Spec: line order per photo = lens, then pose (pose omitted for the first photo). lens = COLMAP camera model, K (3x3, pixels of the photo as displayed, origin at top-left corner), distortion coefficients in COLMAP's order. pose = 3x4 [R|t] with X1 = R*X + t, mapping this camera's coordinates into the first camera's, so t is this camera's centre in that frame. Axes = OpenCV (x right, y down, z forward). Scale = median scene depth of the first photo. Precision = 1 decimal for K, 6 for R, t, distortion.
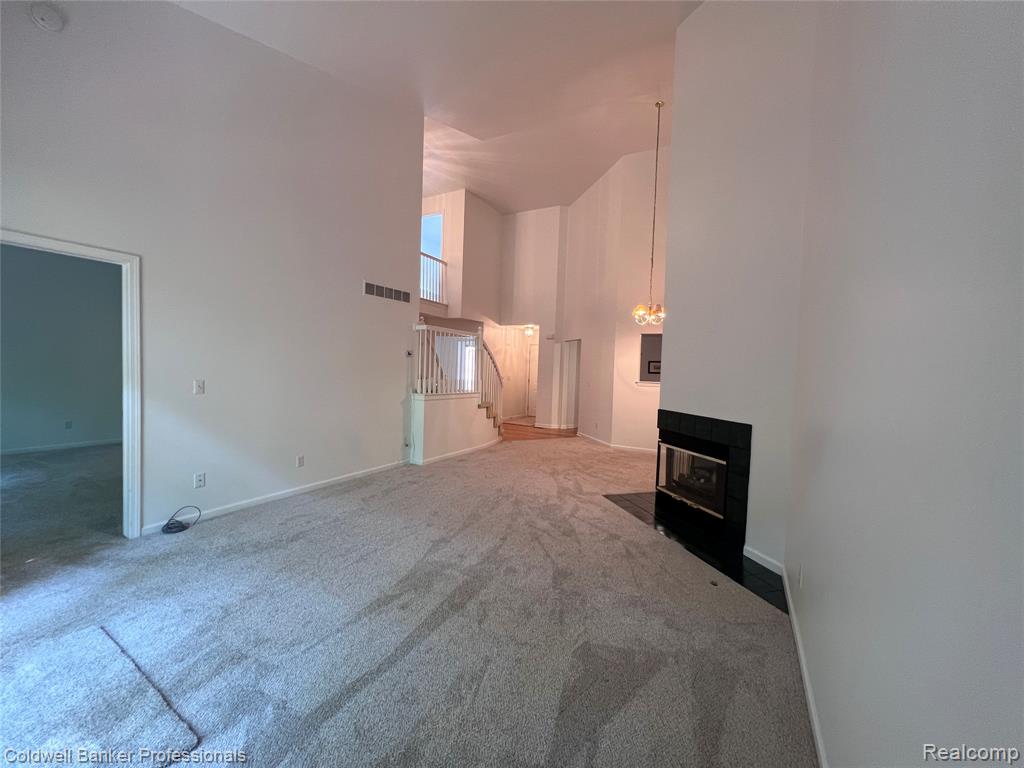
lens RADIAL K [[412.3, 0, 511.0], [0, 412.3, 386.6], [0, 0, 1]] dist [-0.003536, 0.001183]
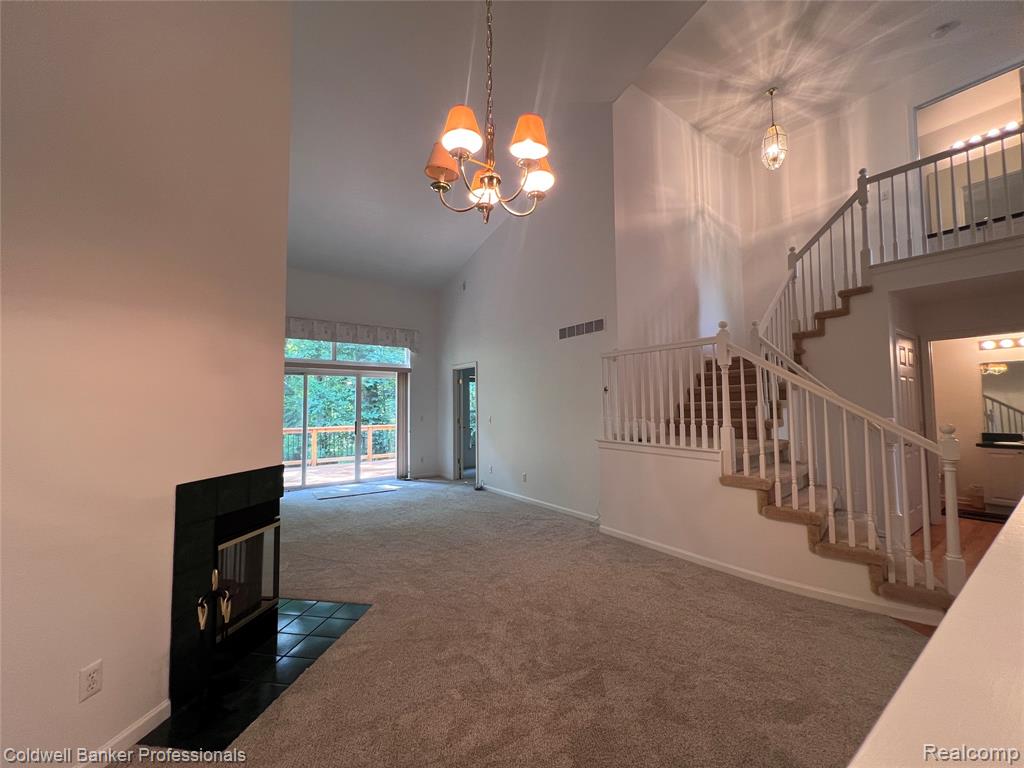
lens RADIAL K [[412.3, 0, 512.5], [0, 412.3, 385.3], [0, 0, 1]] dist [-0.003536, 0.001183]
pose [[-0.422439, -0.072772, -0.903465, 0.609944], [-0.043908, 0.997245, -0.059795, -0.031351], [0.905327, 0.014410, -0.424470, 1.229345]]
